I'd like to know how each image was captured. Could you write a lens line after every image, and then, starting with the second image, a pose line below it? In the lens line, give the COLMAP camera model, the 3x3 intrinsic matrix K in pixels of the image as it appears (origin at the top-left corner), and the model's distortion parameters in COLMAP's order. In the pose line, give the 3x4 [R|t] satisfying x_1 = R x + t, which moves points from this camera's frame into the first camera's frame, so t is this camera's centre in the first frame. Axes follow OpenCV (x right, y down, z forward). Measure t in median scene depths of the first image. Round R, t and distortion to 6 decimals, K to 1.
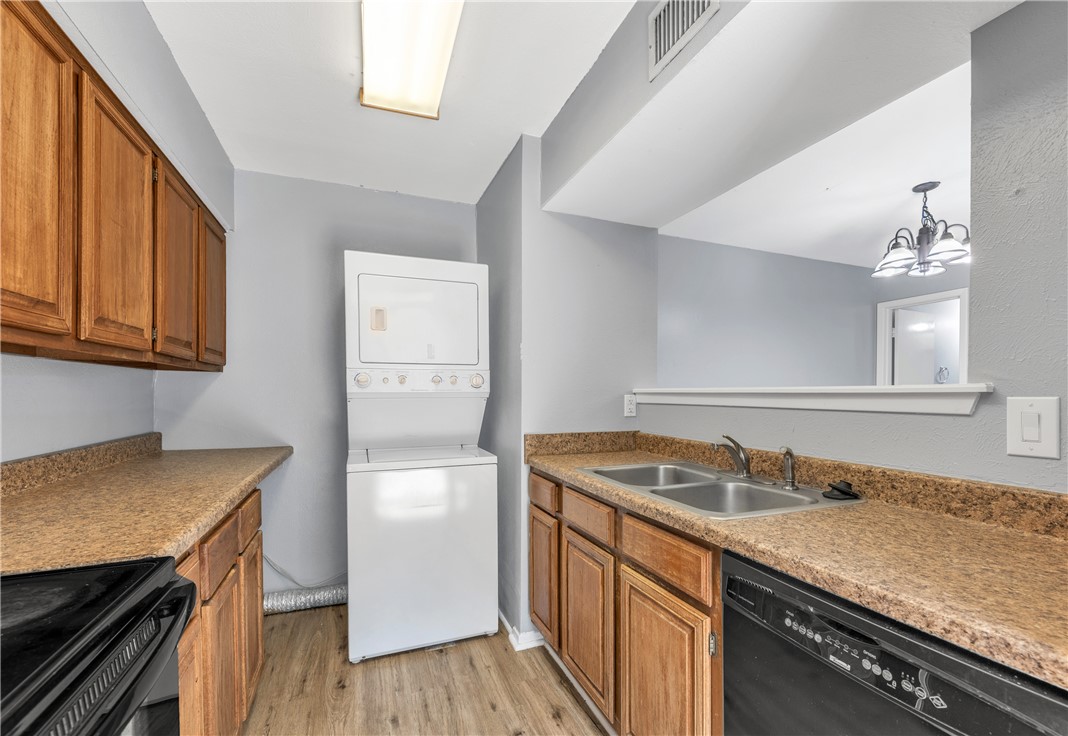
lens RADIAL K [[466.2, 0, 533.1], [0, 466.2, 403.0], [0, 0, 1]] dist [0.000555, -0.000436]
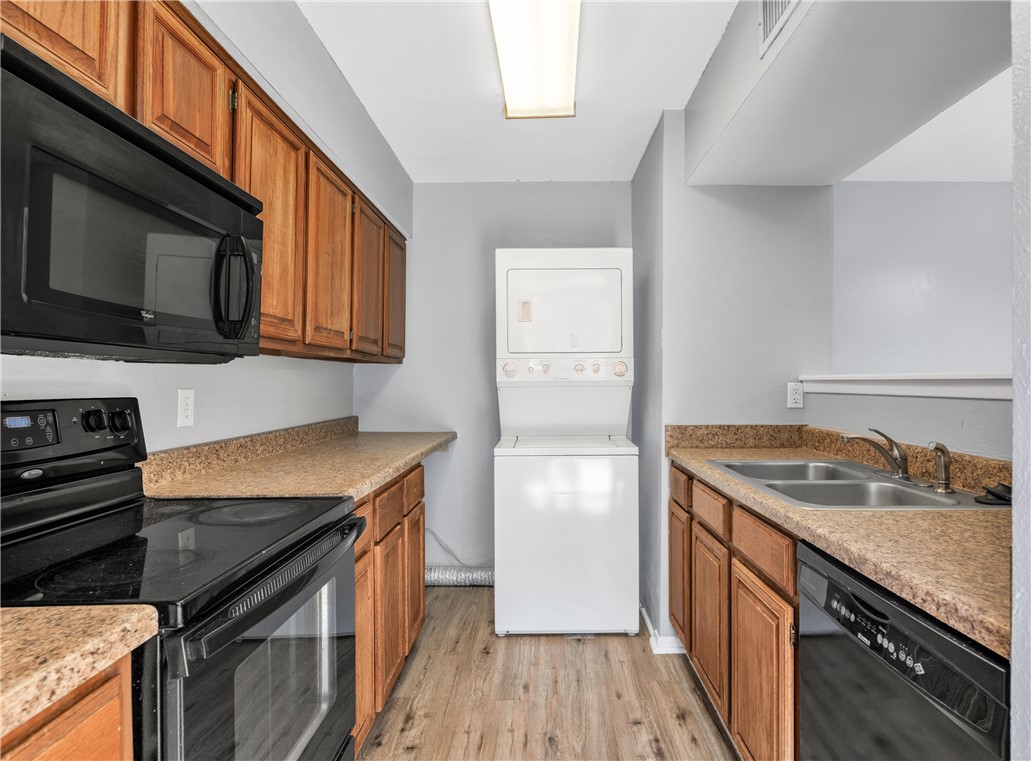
lens RADIAL K [[556.4, 0, 515.5], [0, 556.4, 380.5], [0, 0, 1]] dist [-0.000919, -0.000168]
pose [[0.917070, -0.005192, -0.398692, 0.180828], [-0.004604, 0.999711, -0.023609, 0.006308], [0.398699, 0.023487, 0.916781, -0.184873]]
